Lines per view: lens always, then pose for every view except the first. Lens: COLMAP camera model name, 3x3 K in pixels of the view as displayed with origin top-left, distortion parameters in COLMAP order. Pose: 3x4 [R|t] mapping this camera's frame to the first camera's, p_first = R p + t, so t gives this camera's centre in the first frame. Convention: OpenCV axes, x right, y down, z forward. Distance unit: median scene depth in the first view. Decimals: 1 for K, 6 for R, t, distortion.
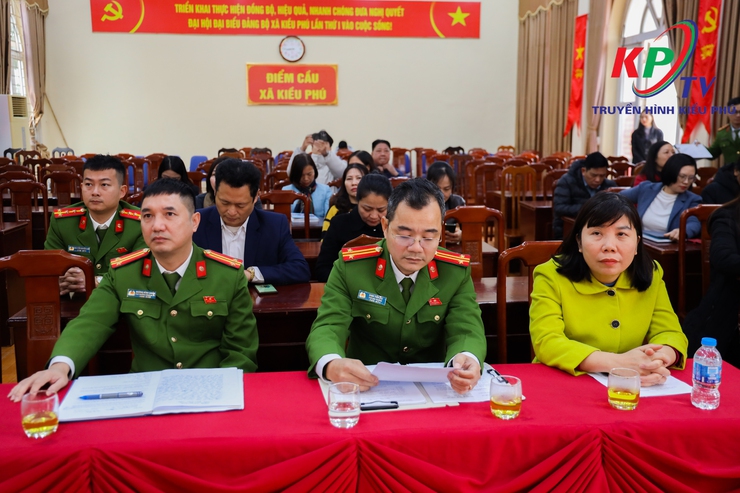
lens RADIAL K [[760.4, 0, 370.0], [0, 760.4, 246.5], [0, 0, 1]] dist [-0.016115, 0.185502]
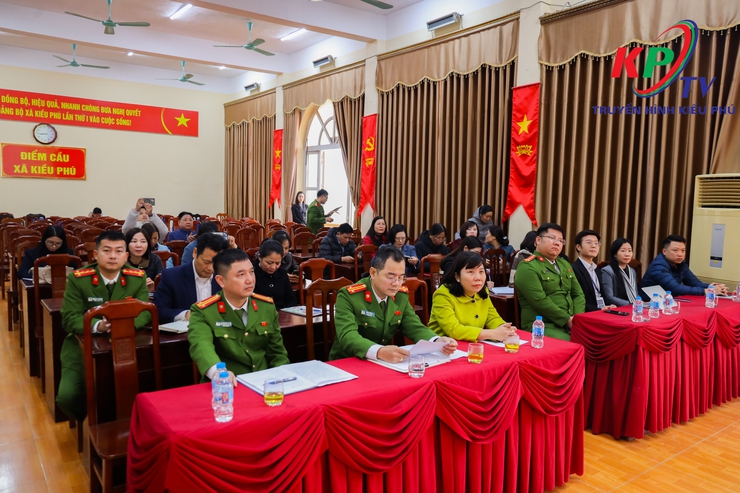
lens RADIAL K [[563.9, 0, 370.5], [0, 563.9, 222.8], [0, 0, 1]] dist [-0.042407, 0.003768]
pose [[0.862163, 0.002529, 0.506625, -0.179505], [0.052650, 0.994126, -0.094561, -0.005016], [-0.503889, 0.108201, 0.856965, -0.042221]]
